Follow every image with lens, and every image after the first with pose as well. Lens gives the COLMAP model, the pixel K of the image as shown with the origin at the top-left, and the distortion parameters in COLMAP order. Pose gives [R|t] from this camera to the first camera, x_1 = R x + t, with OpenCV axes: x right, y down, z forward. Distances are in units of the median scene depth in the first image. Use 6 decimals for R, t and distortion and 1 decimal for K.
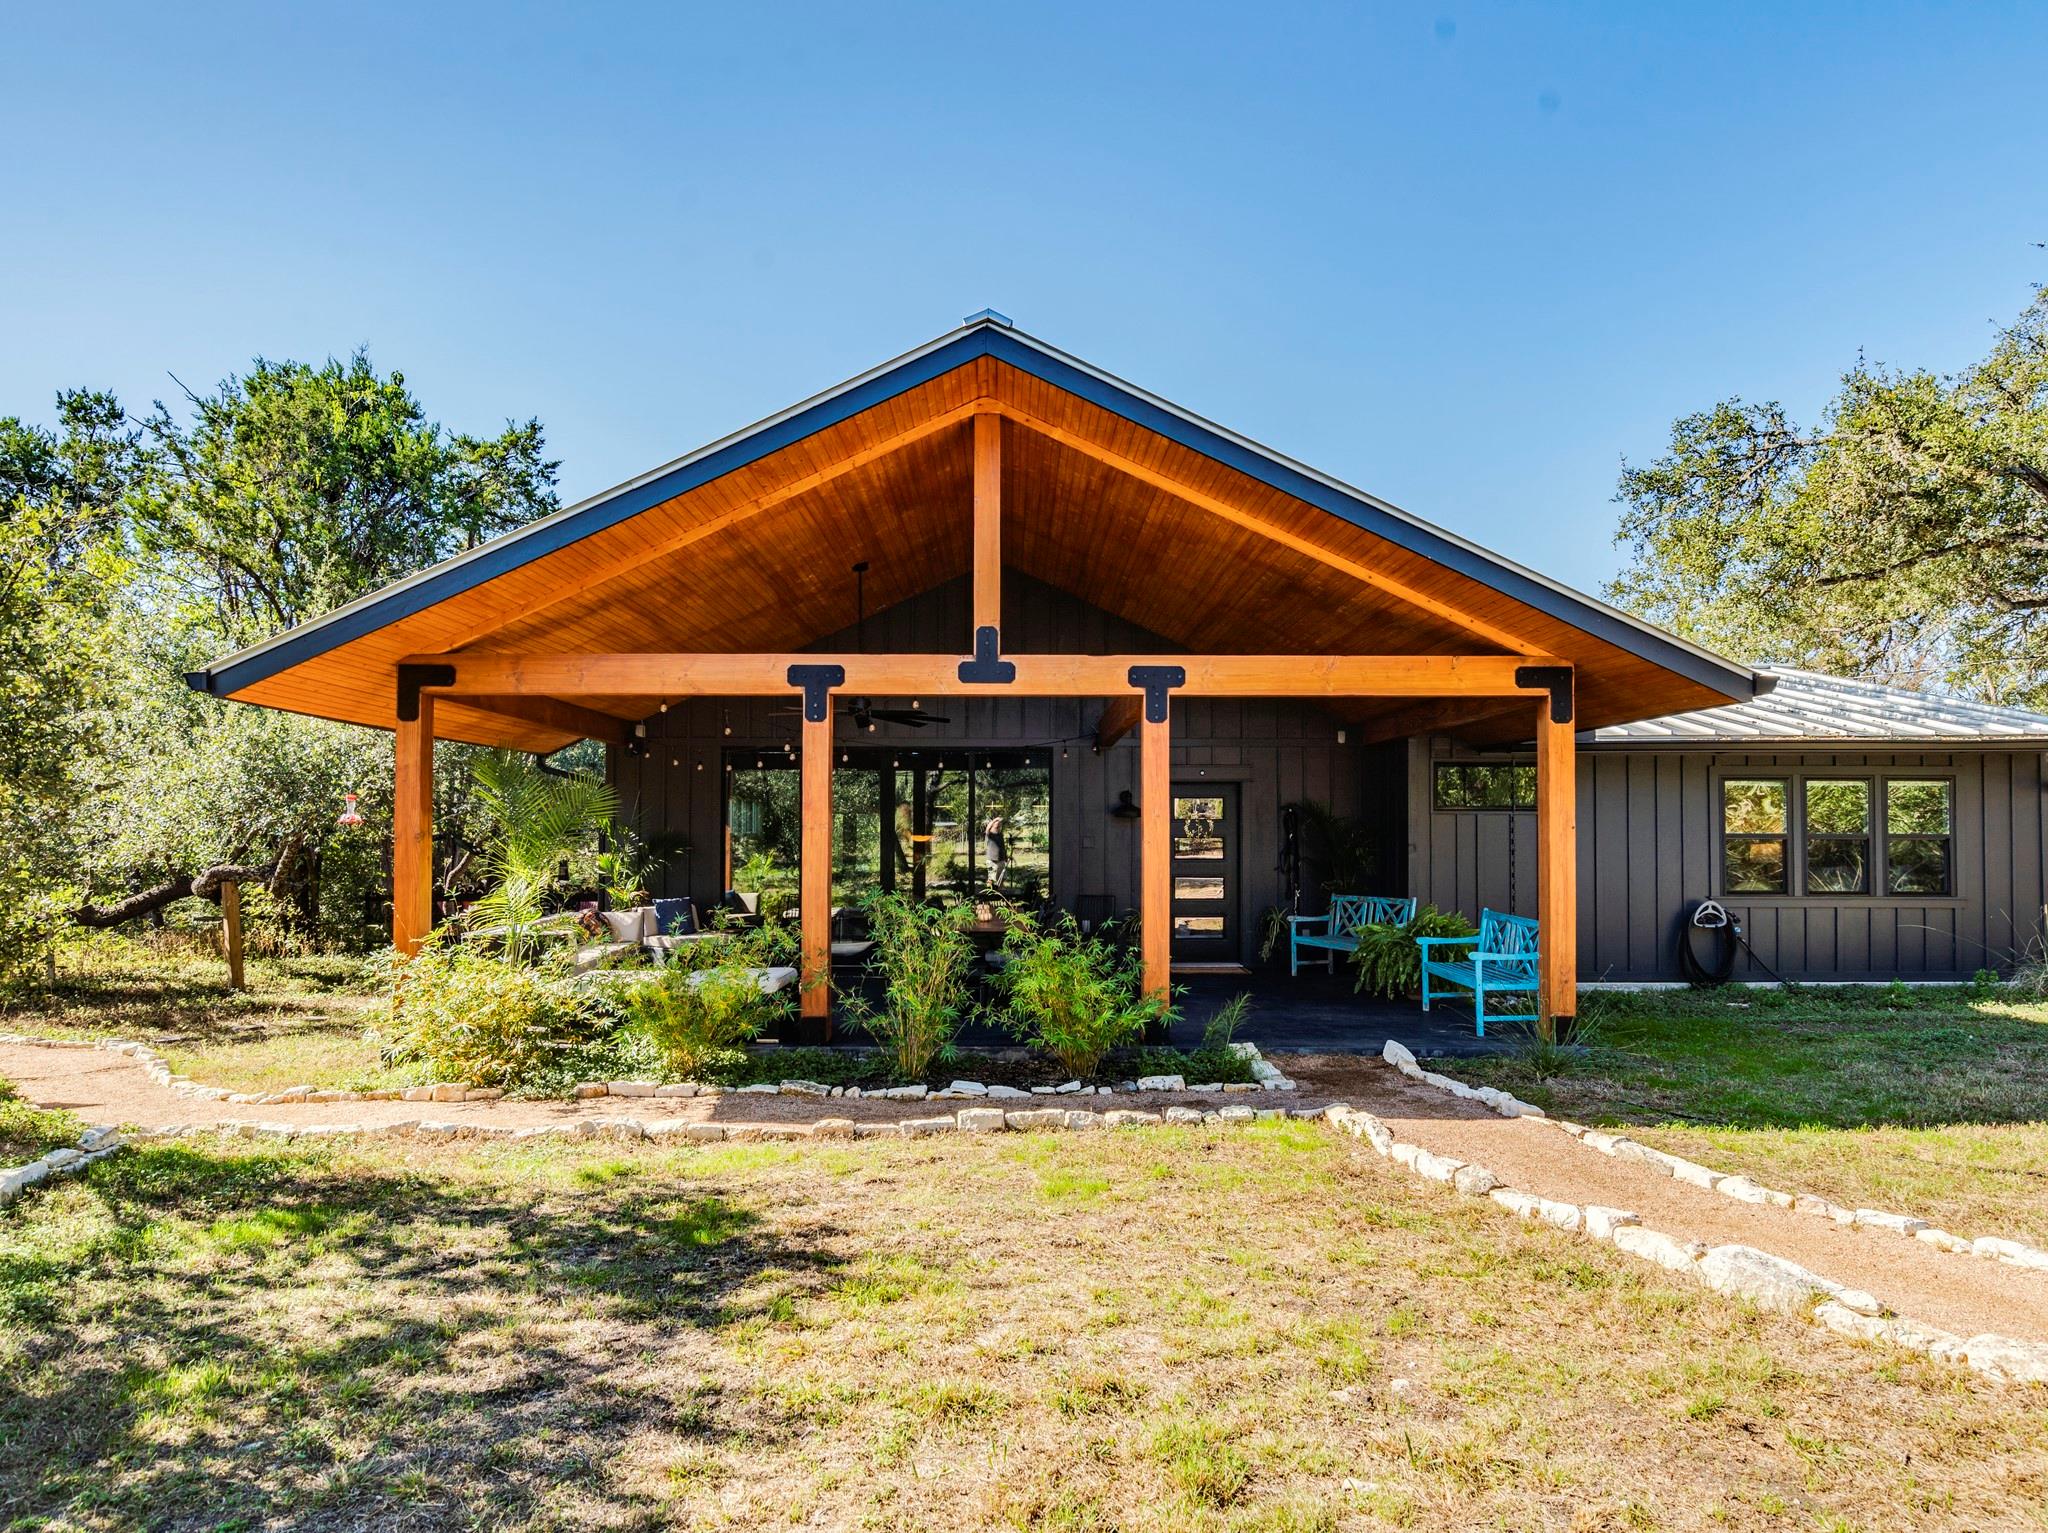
lens RADIAL K [[1306.0, 0, 1081.0], [0, 1306.0, 804.1], [0, 0, 1]] dist [0.004010, 0.003041]
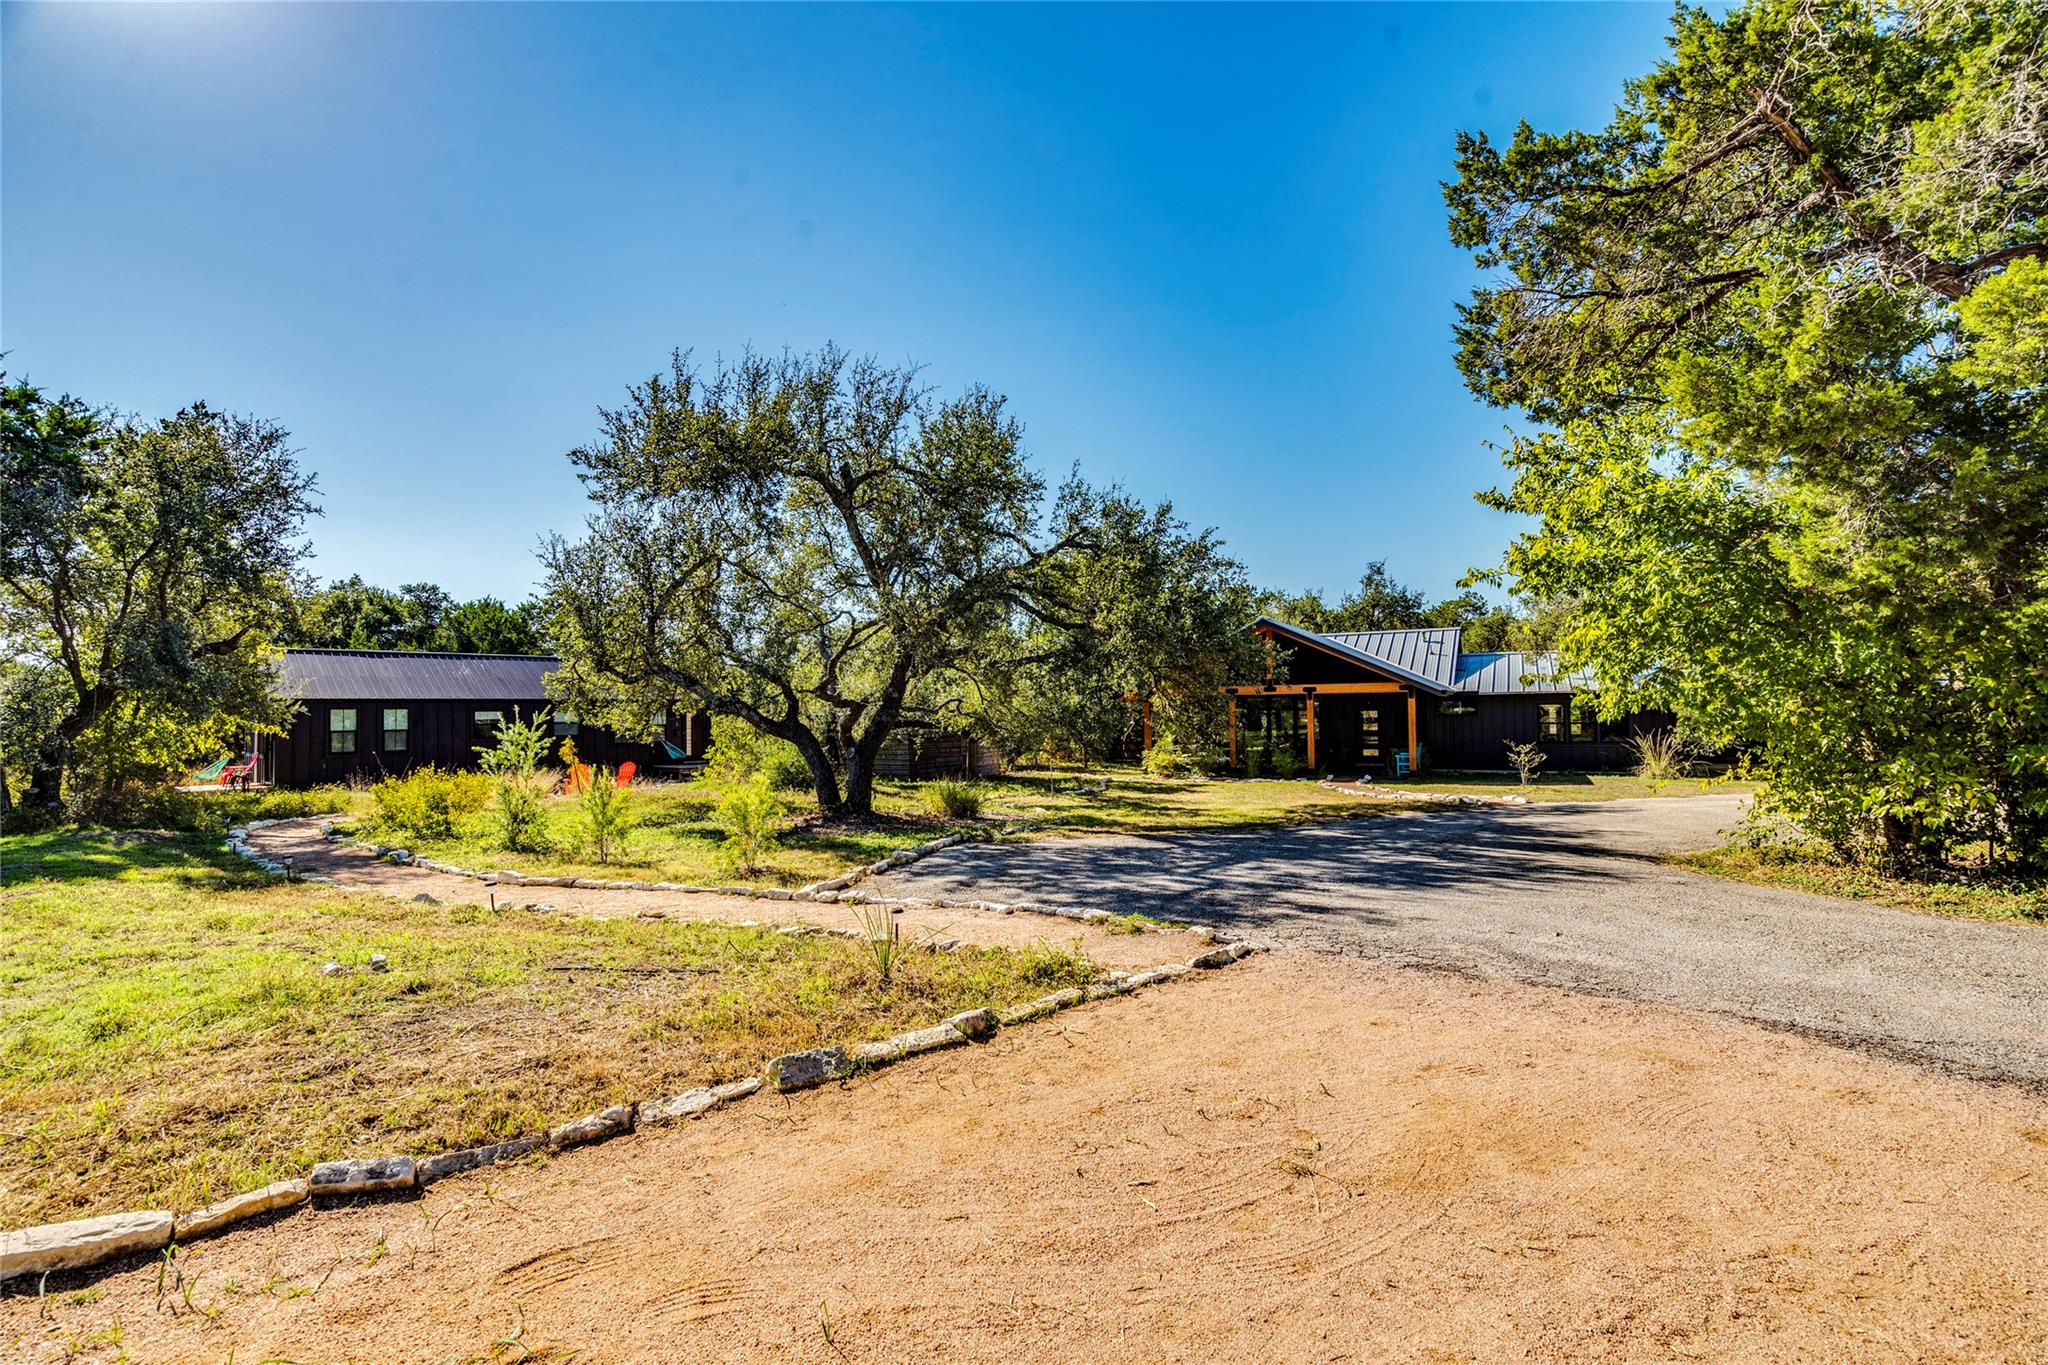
lens RADIAL K [[945.2, 0, 1020.8], [0, 945.2, 676.4], [0, 0, 1]] dist [-0.005932, -0.000285]
pose [[0.882163, -0.026971, -0.470171, 0.446279], [0.022451, 0.999632, -0.015219, -0.074669], [0.470409, 0.002870, 0.882444, -1.433569]]
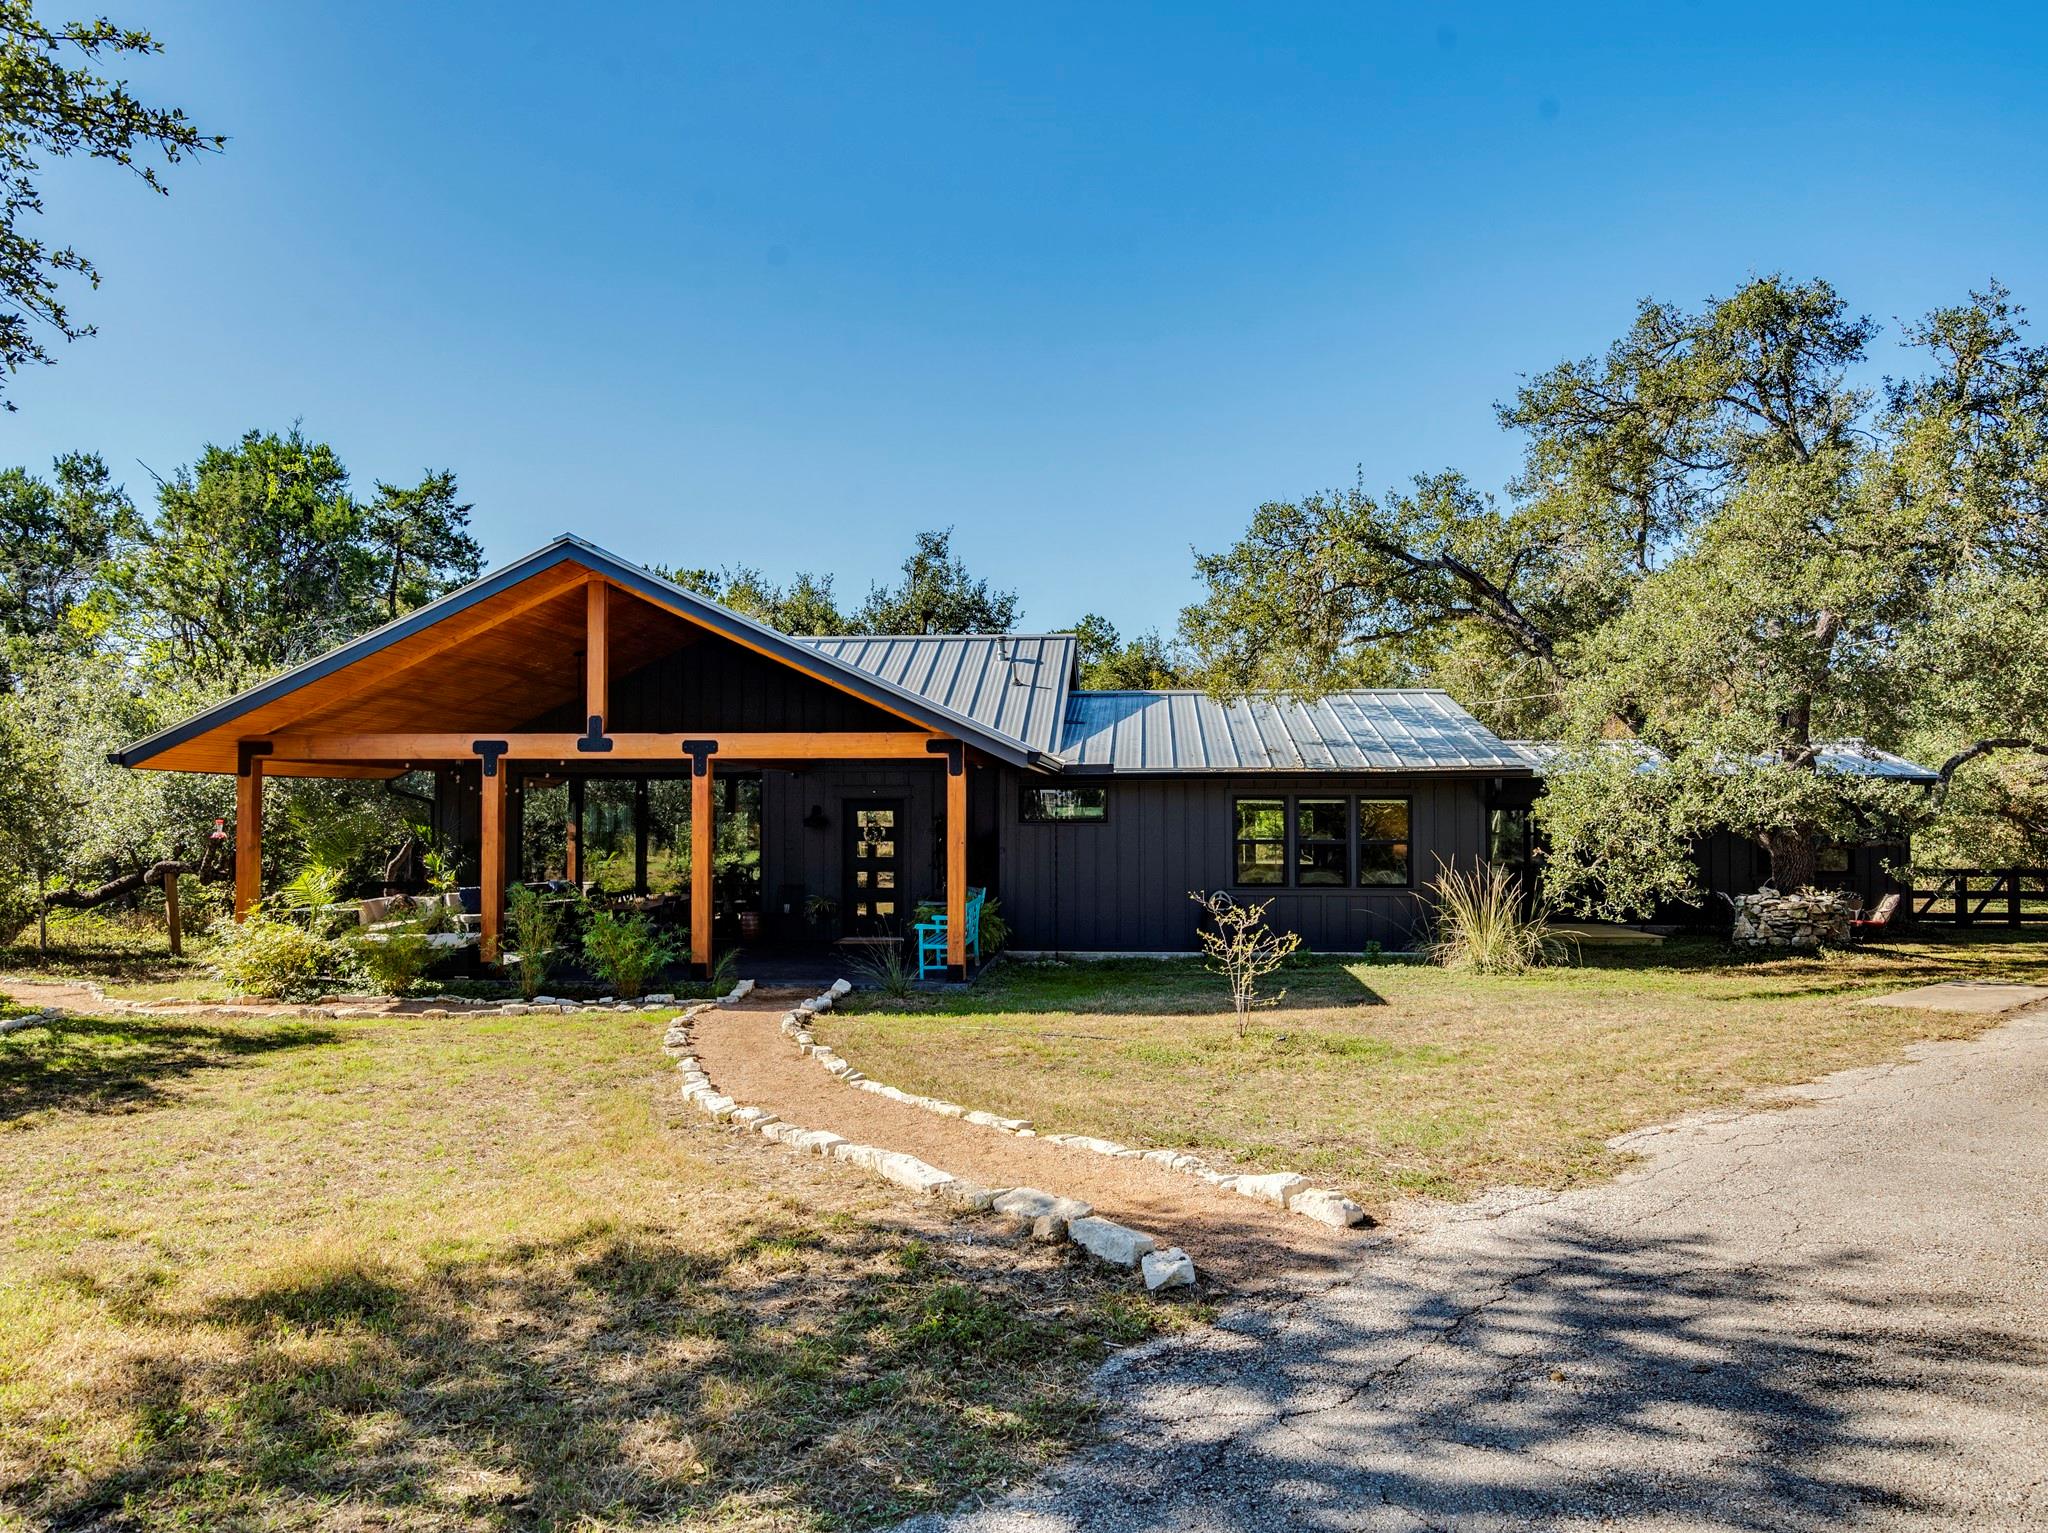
lens RADIAL K [[1455.9, 0, 1028.4], [0, 1455.9, 776.8], [0, 0, 1]] dist [0.025583, -0.005564]
pose [[0.996380, -0.002750, -0.084962, 0.393845], [0.002454, 0.999991, -0.003585, -0.035707], [0.084971, 0.003364, 0.996378, -0.470073]]
